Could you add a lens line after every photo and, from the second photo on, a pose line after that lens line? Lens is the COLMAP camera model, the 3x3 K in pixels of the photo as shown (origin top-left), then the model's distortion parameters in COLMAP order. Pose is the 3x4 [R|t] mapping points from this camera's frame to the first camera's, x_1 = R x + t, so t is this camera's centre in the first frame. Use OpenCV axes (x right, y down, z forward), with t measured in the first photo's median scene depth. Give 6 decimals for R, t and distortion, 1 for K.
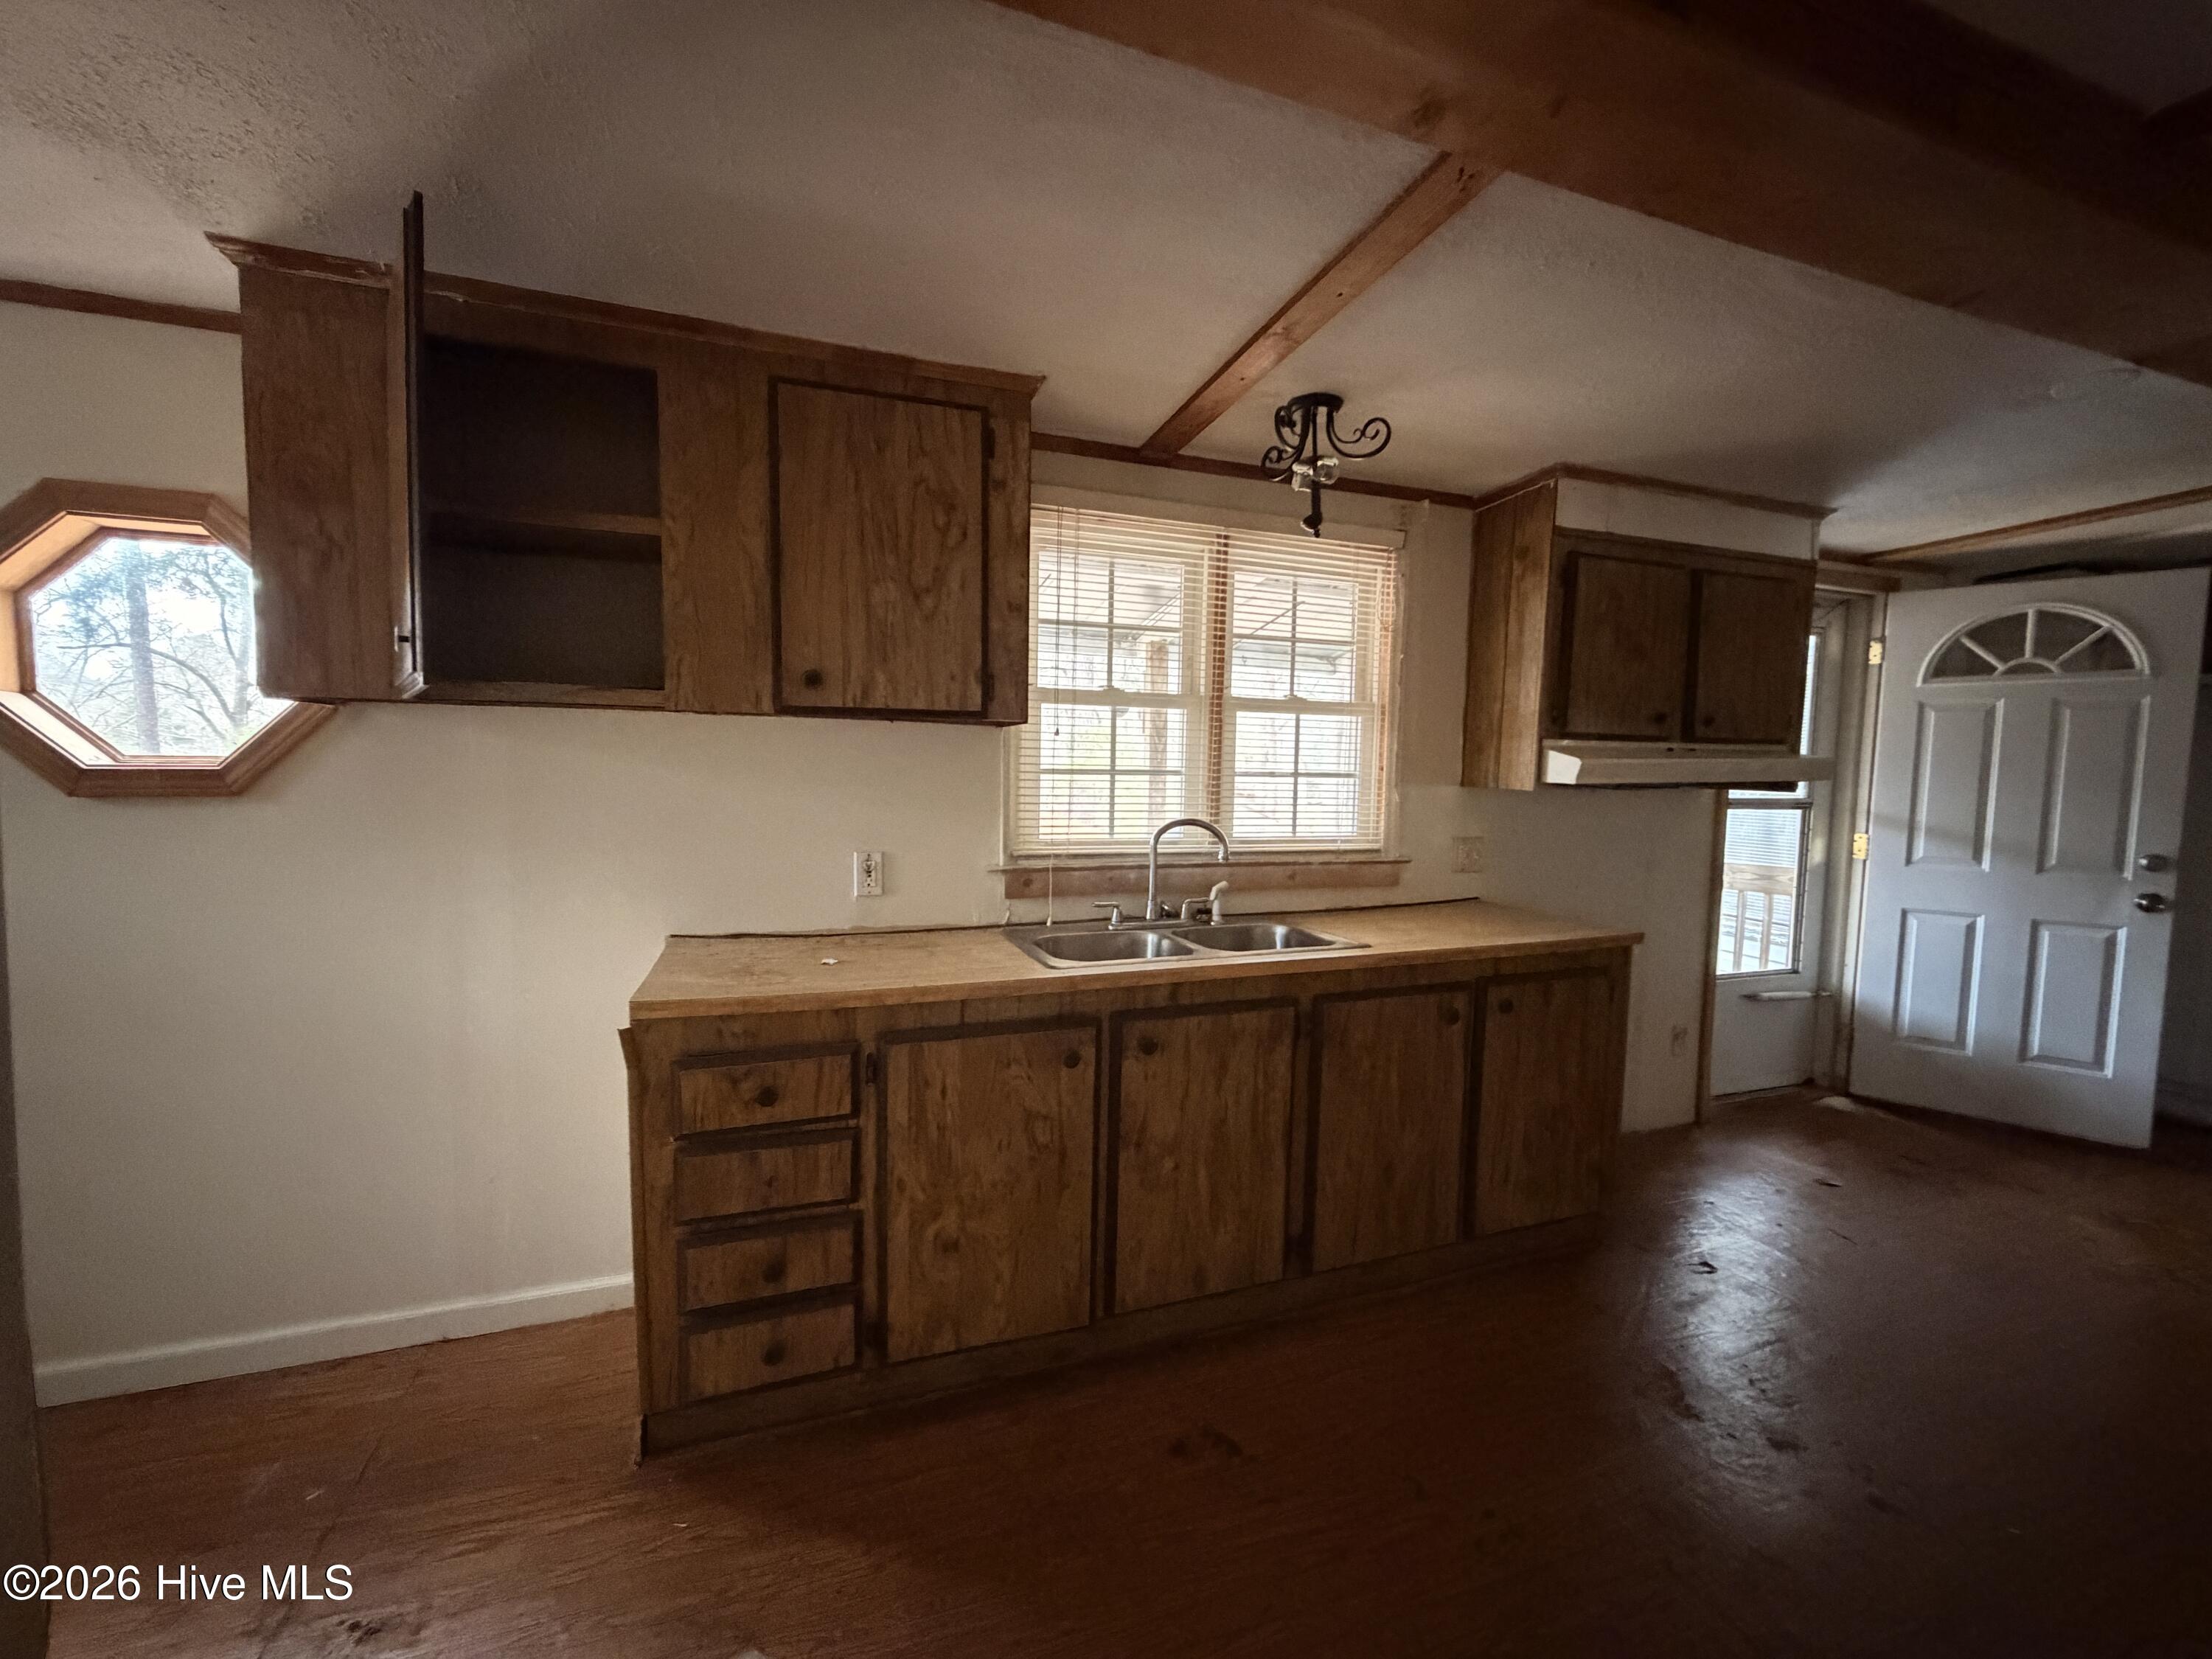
lens RADIAL K [[876.1, 0, 1106.0], [0, 876.1, 829.5], [0, 0, 1]] dist [0.000353, 0.000000]
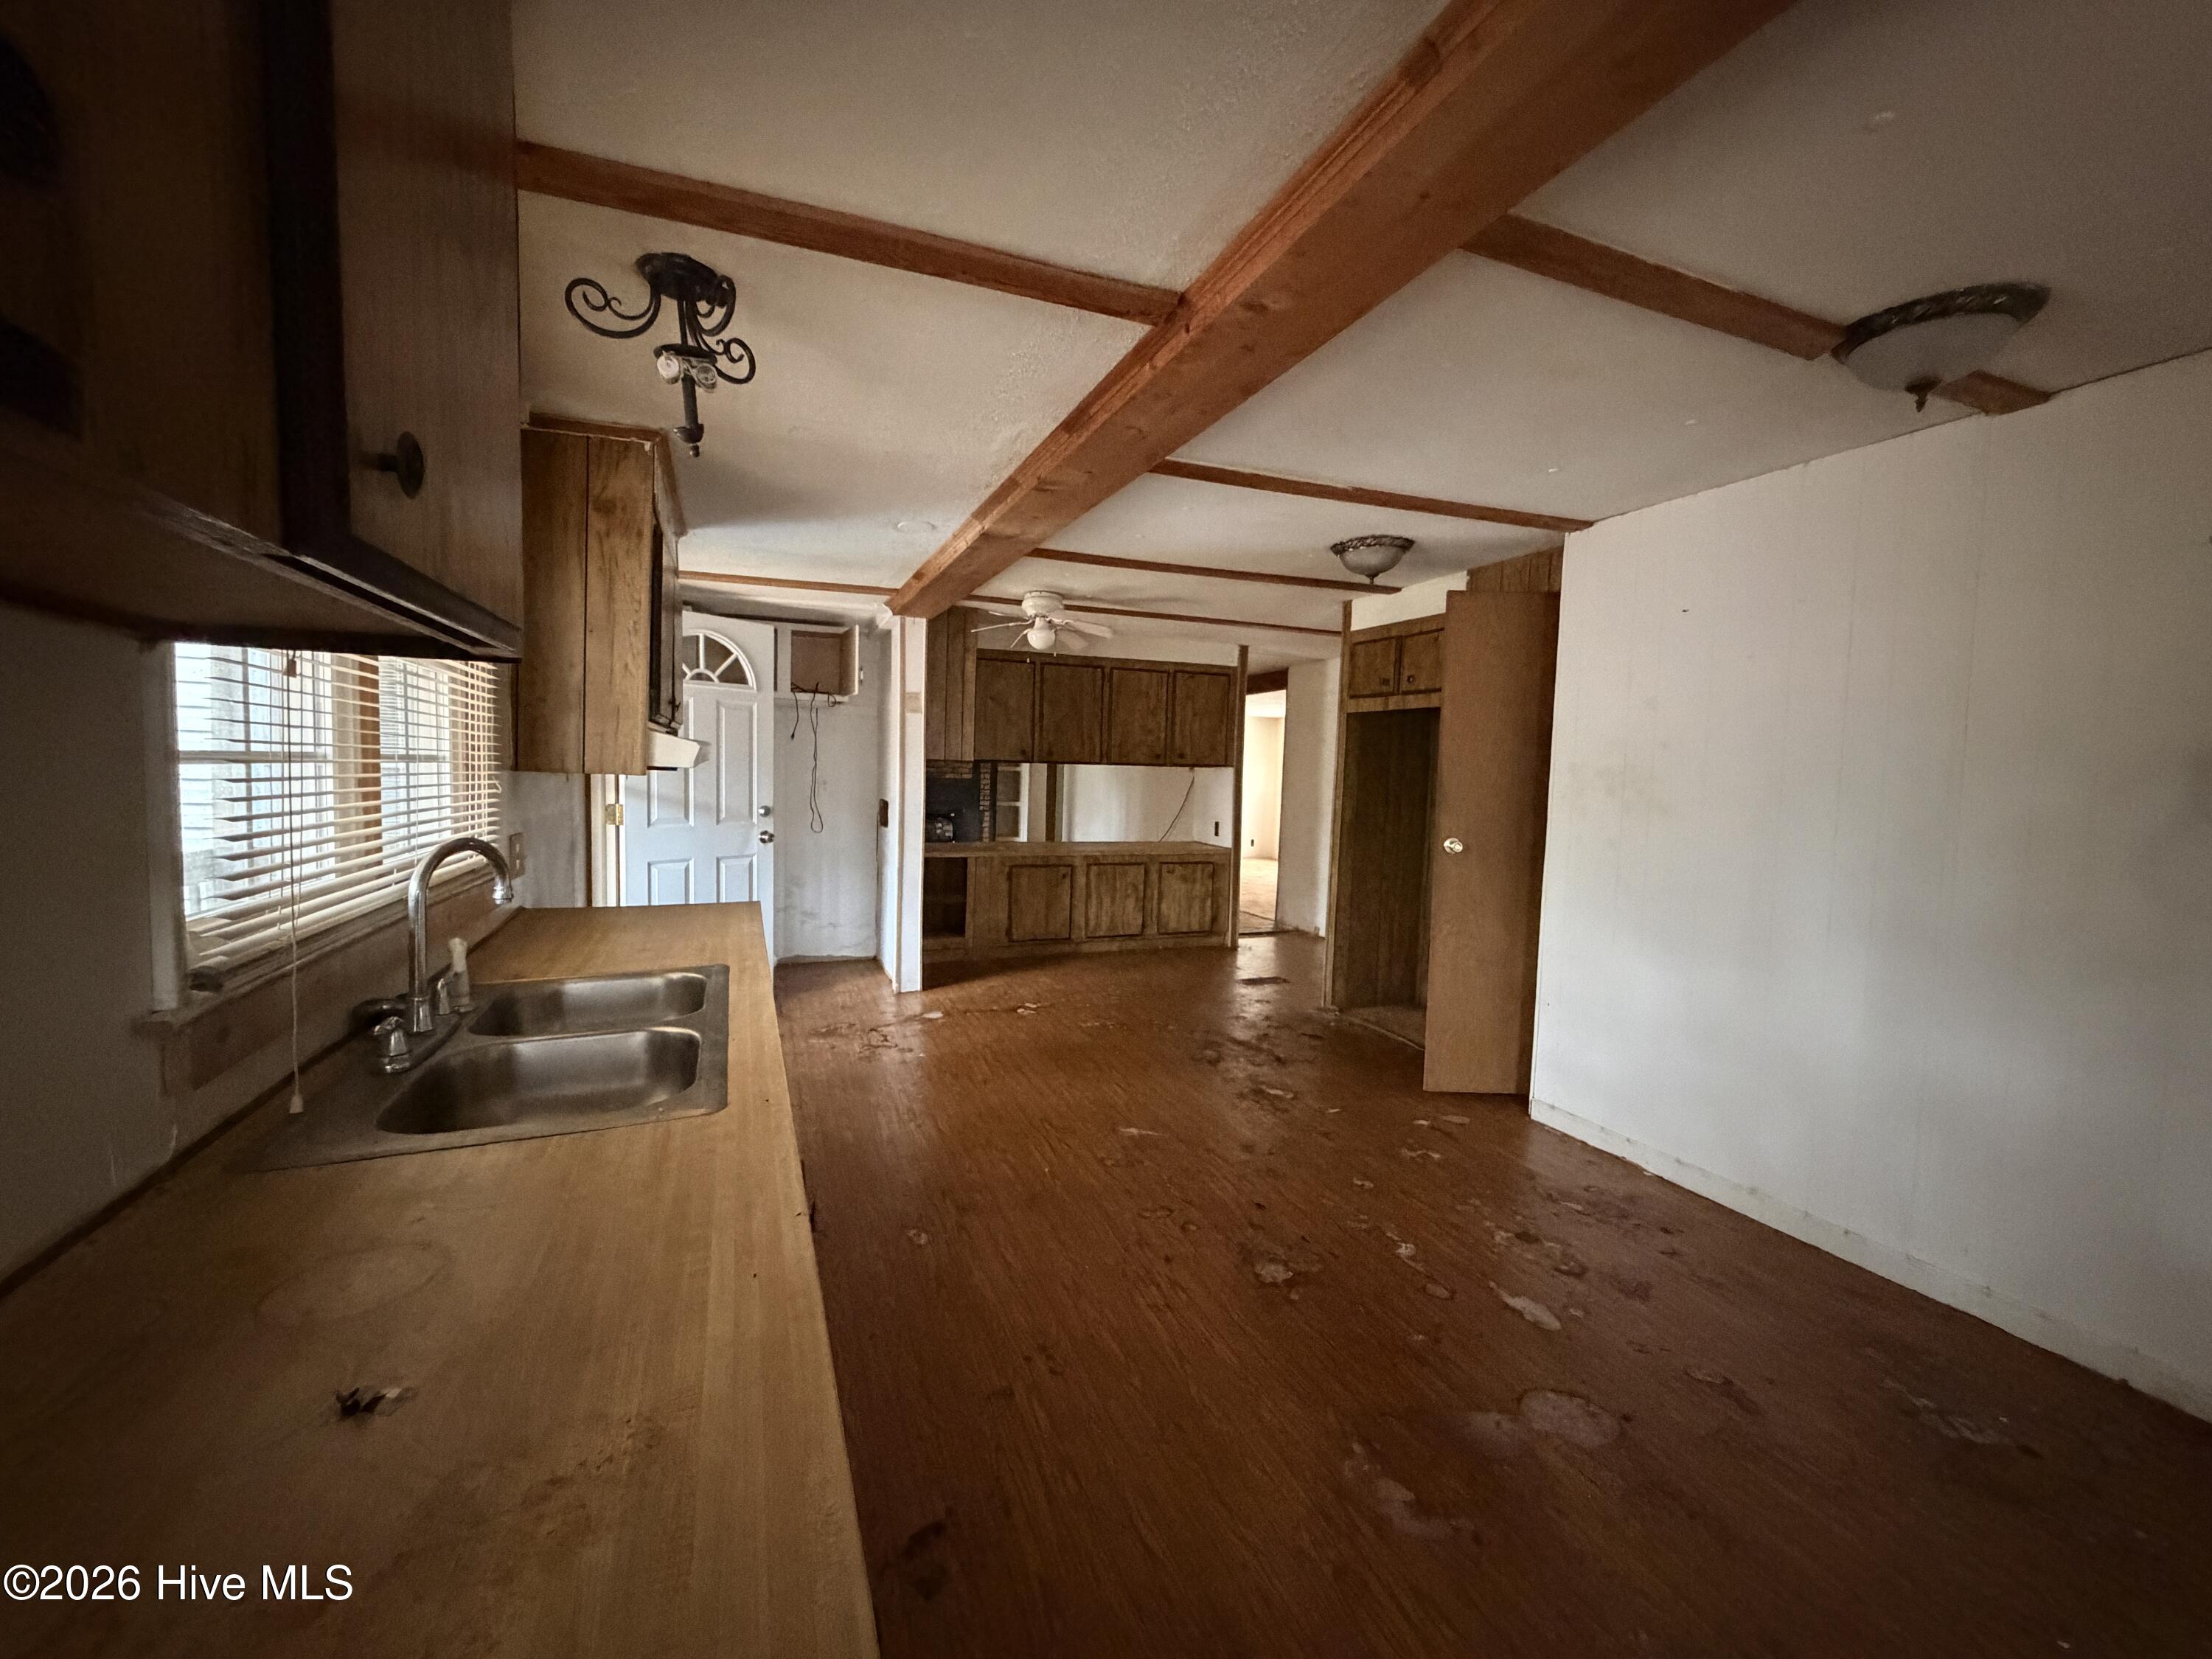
lens RADIAL K [[876.1, 0, 1106.0], [0, 876.1, 829.5], [0, 0, 1]] dist [0.000353, 0.000000]
pose [[-0.034856, -0.083469, 0.995901, -0.372915], [0.040611, 0.995565, 0.084862, -0.036668], [-0.998567, 0.043403, -0.031312, 0.432054]]
